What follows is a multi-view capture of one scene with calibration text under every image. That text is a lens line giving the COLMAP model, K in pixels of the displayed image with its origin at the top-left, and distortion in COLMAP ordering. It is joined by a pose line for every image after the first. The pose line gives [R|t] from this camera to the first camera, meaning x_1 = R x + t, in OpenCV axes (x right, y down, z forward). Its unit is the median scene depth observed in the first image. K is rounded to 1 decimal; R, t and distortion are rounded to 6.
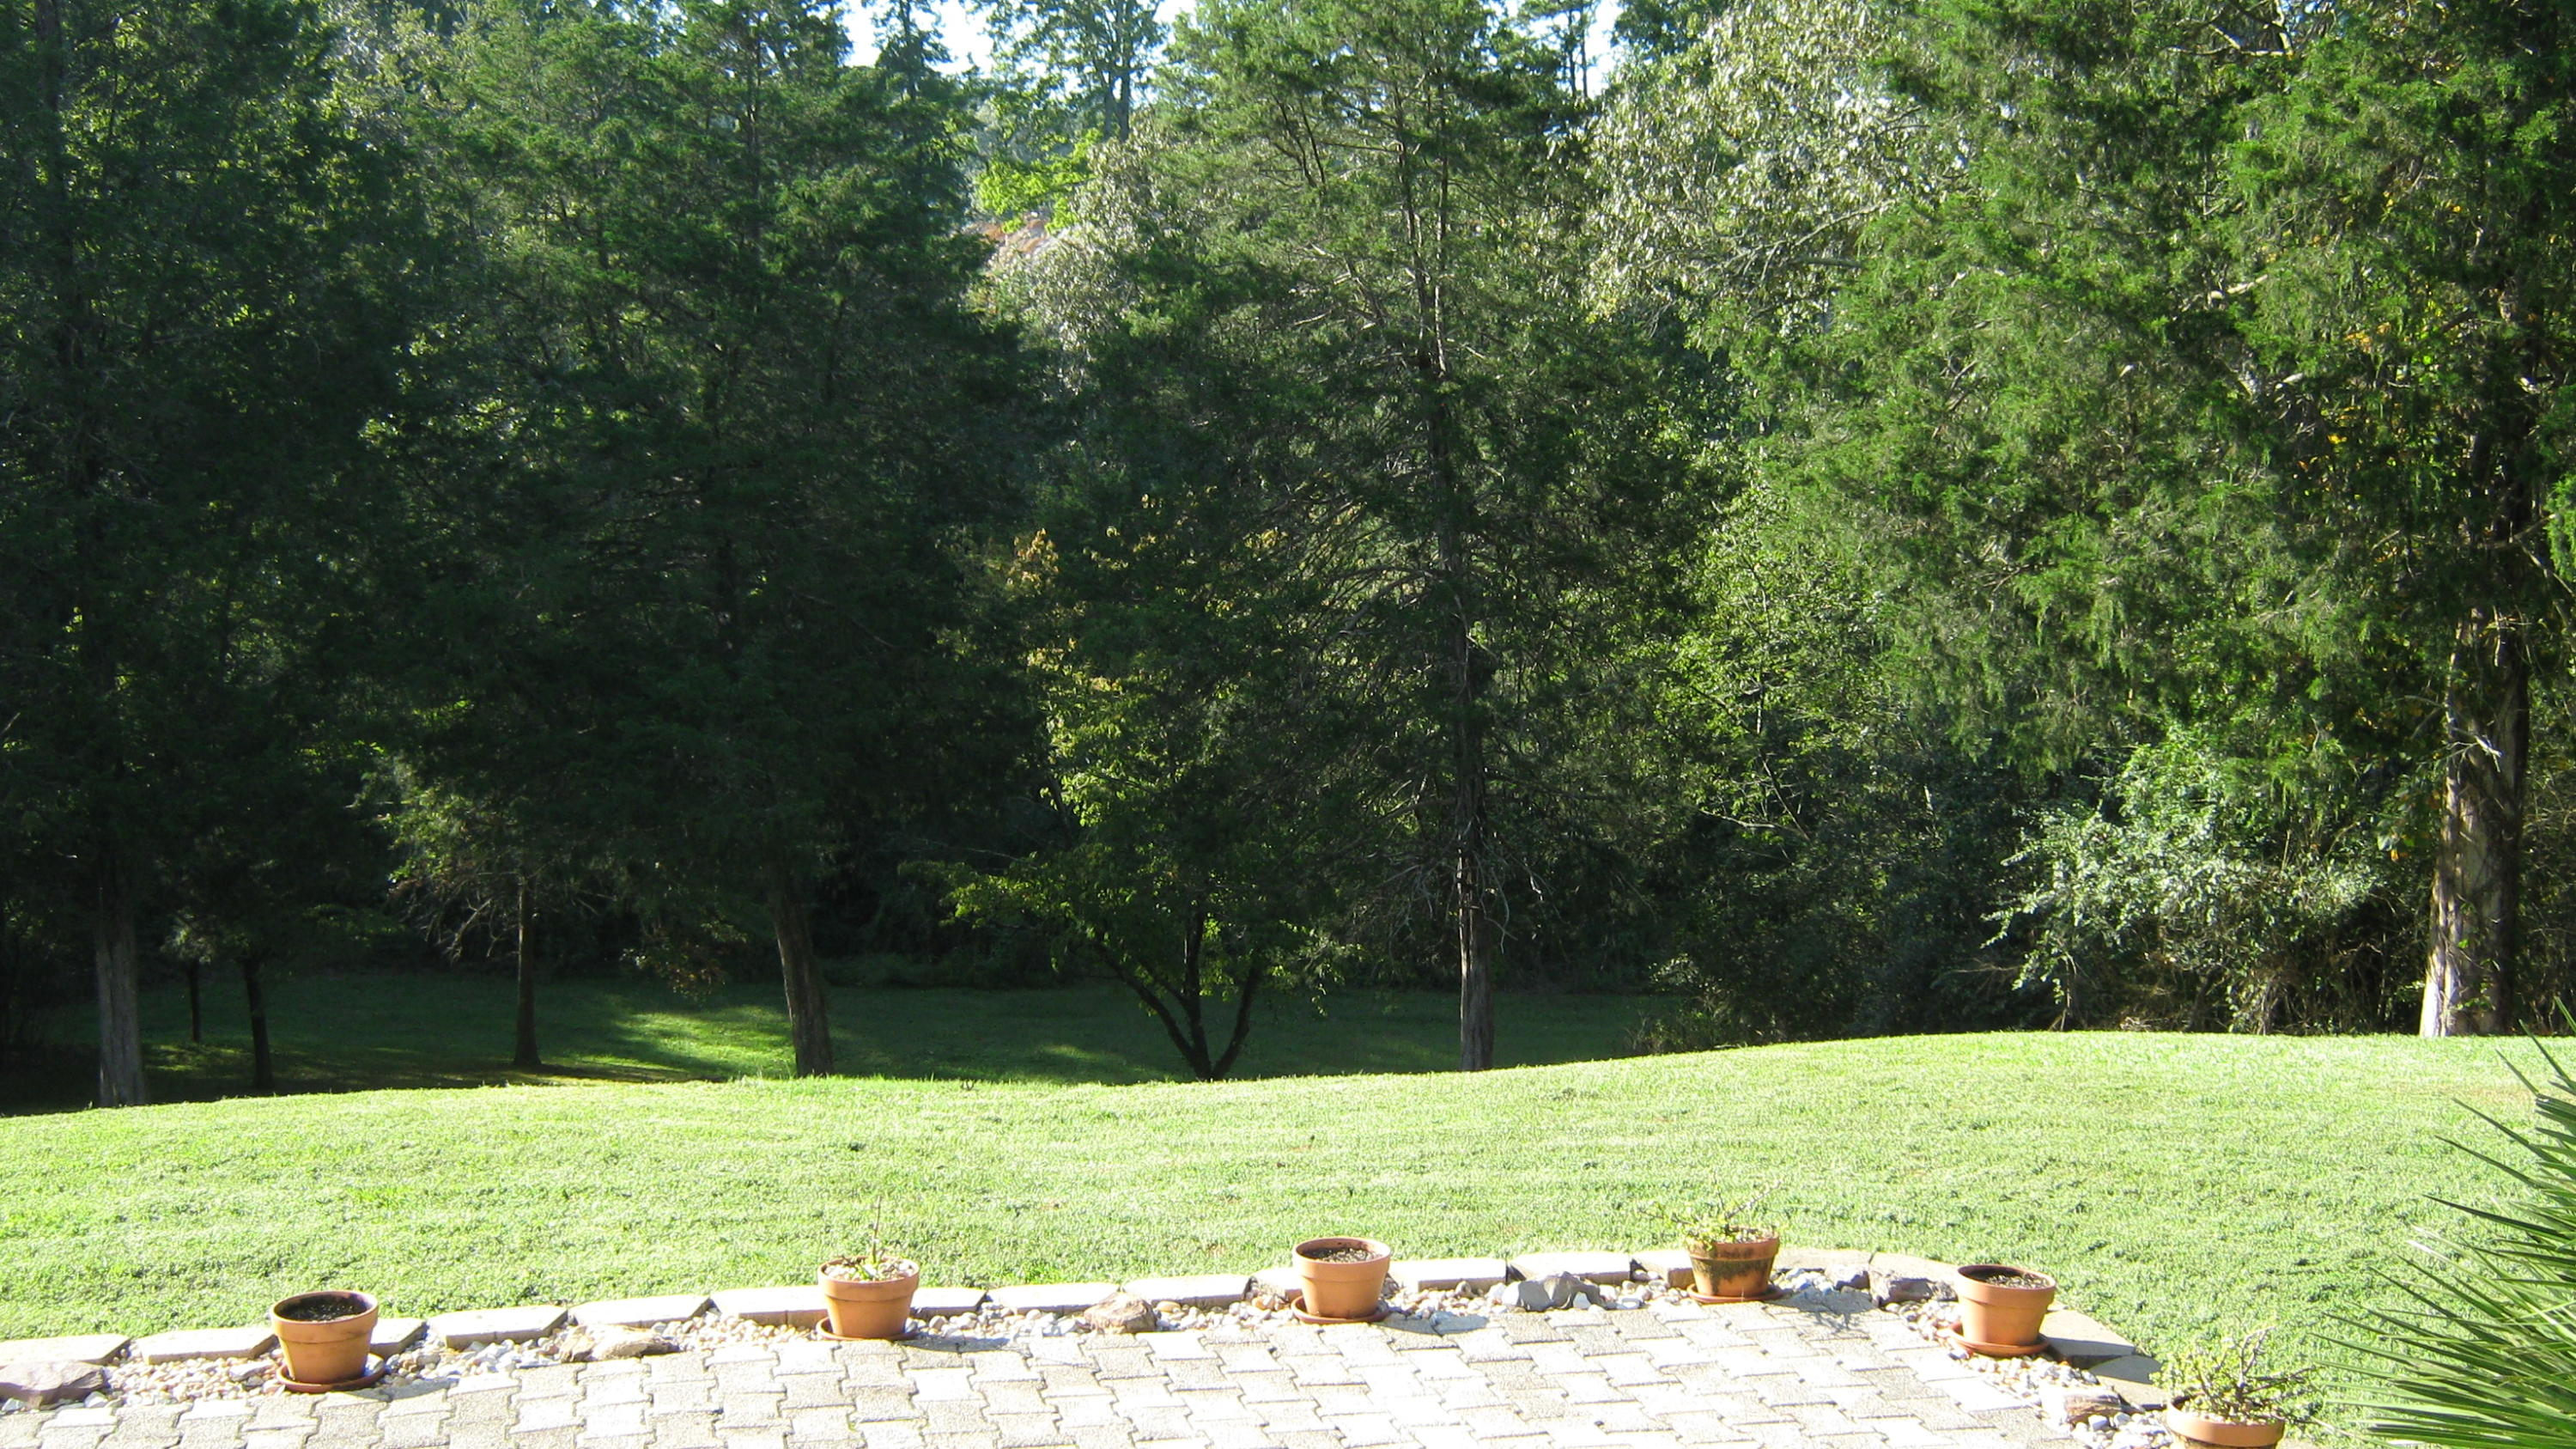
lens RADIAL K [[2938.9, 0, 1317.3], [0, 2938.9, 760.0], [0, 0, 1]] dist [-0.104027, 0.054007]
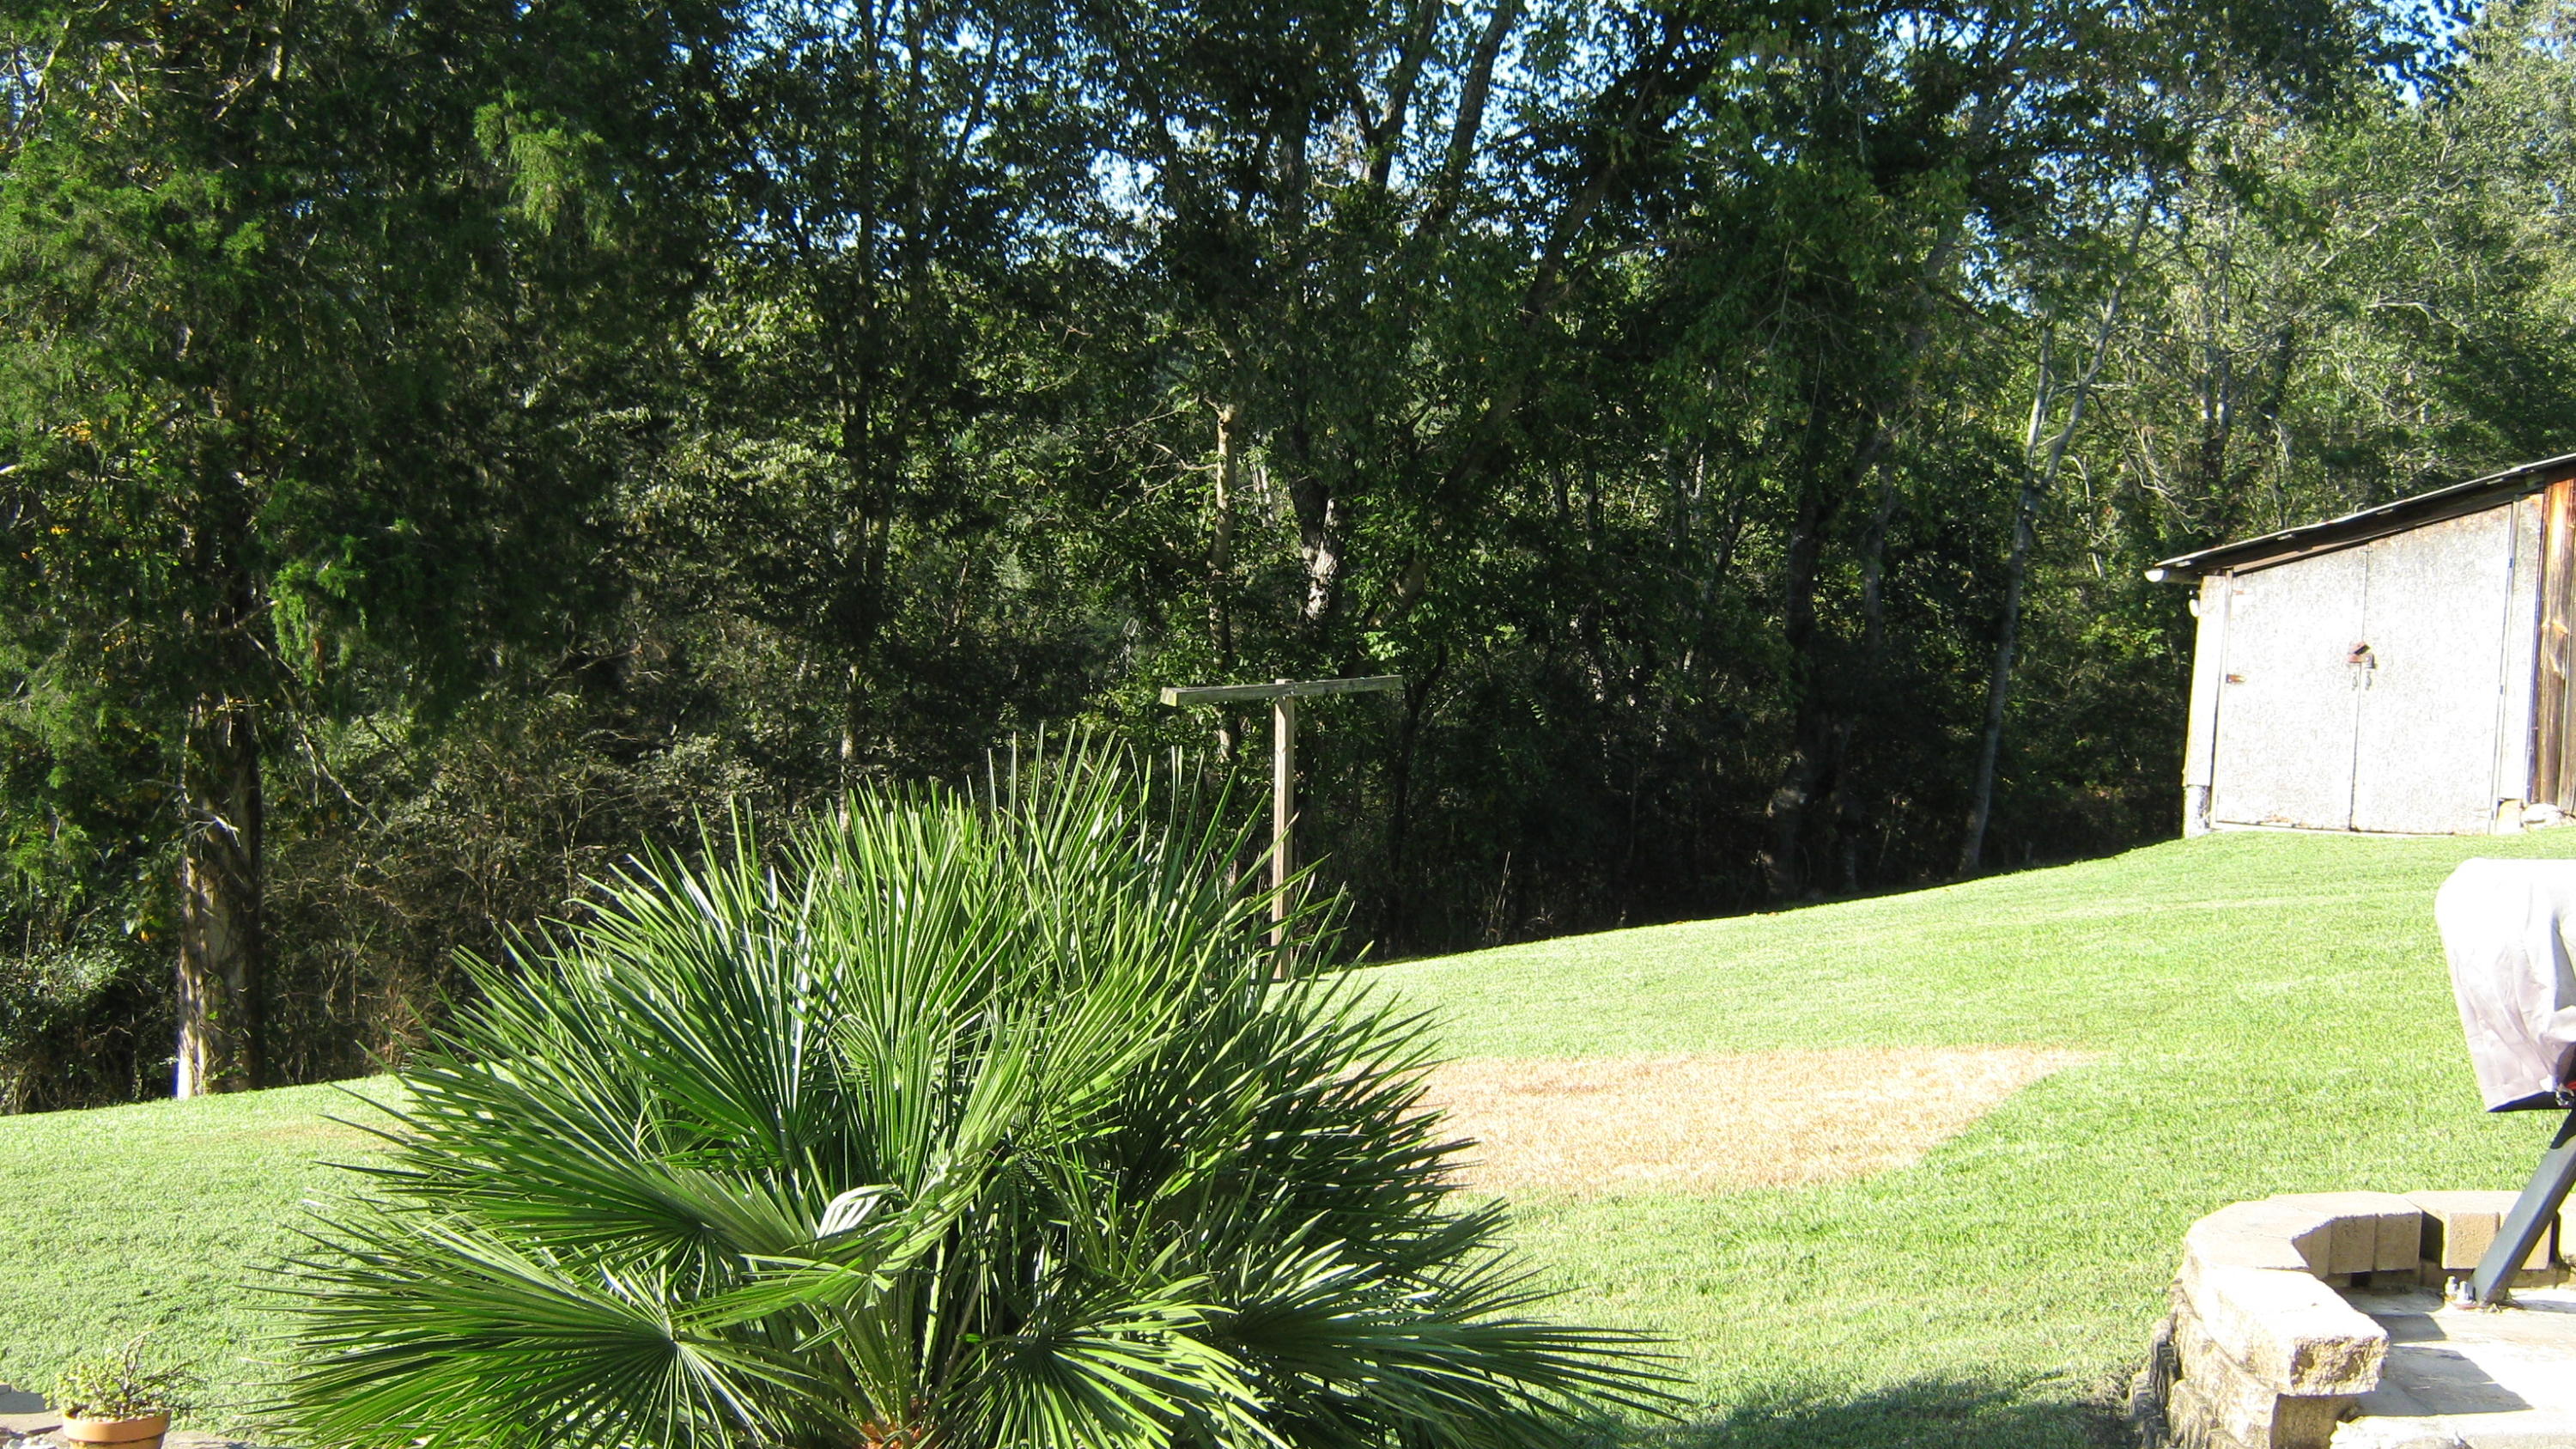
lens RADIAL K [[2938.9, 0, 1317.3], [0, 2938.9, 760.0], [0, 0, 1]] dist [-0.104027, 0.054007]
pose [[0.728068, -0.047333, 0.683869, -0.021086], [0.066971, 0.997752, -0.002241, 0.001067], [-0.682226, 0.047431, 0.729601, -0.031247]]
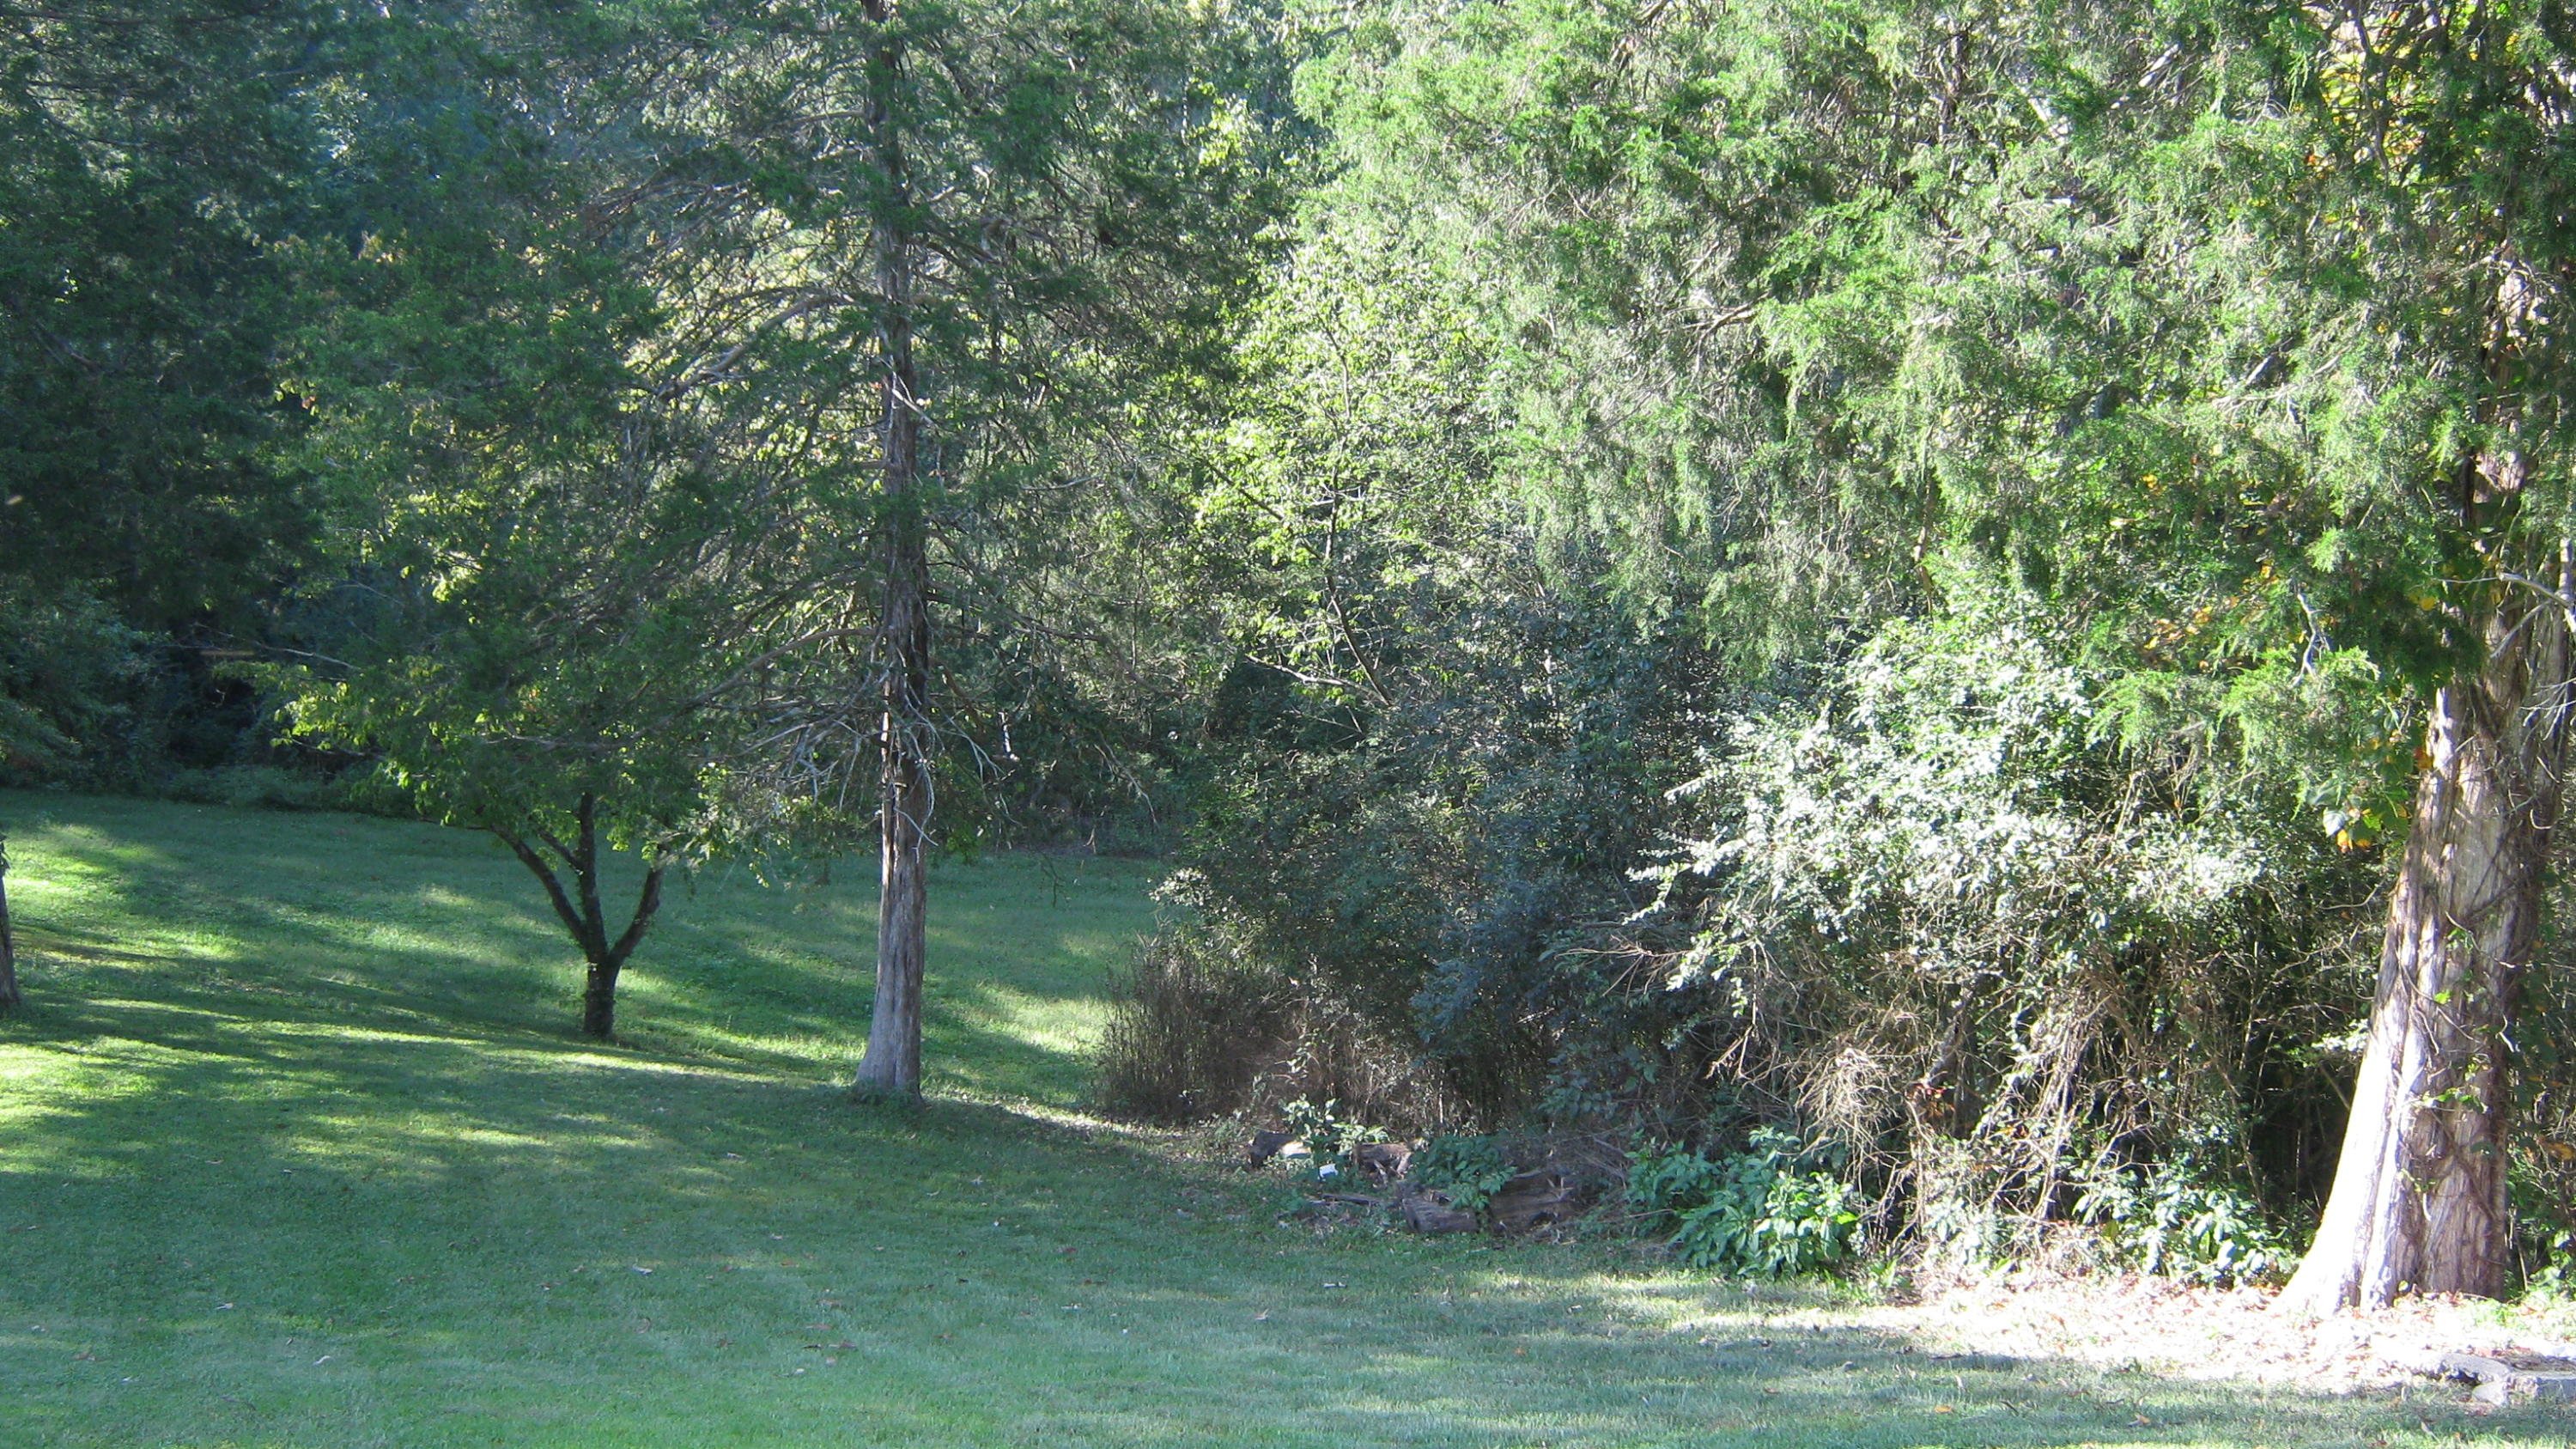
lens RADIAL K [[2938.9, 0, 1317.3], [0, 2938.9, 760.0], [0, 0, 1]] dist [-0.104027, 0.054007]
pose [[0.989683, 0.050591, 0.134044, 0.089746], [-0.059372, 0.996287, 0.062340, -0.007953], [-0.130393, -0.069655, 0.989013, 0.460470]]
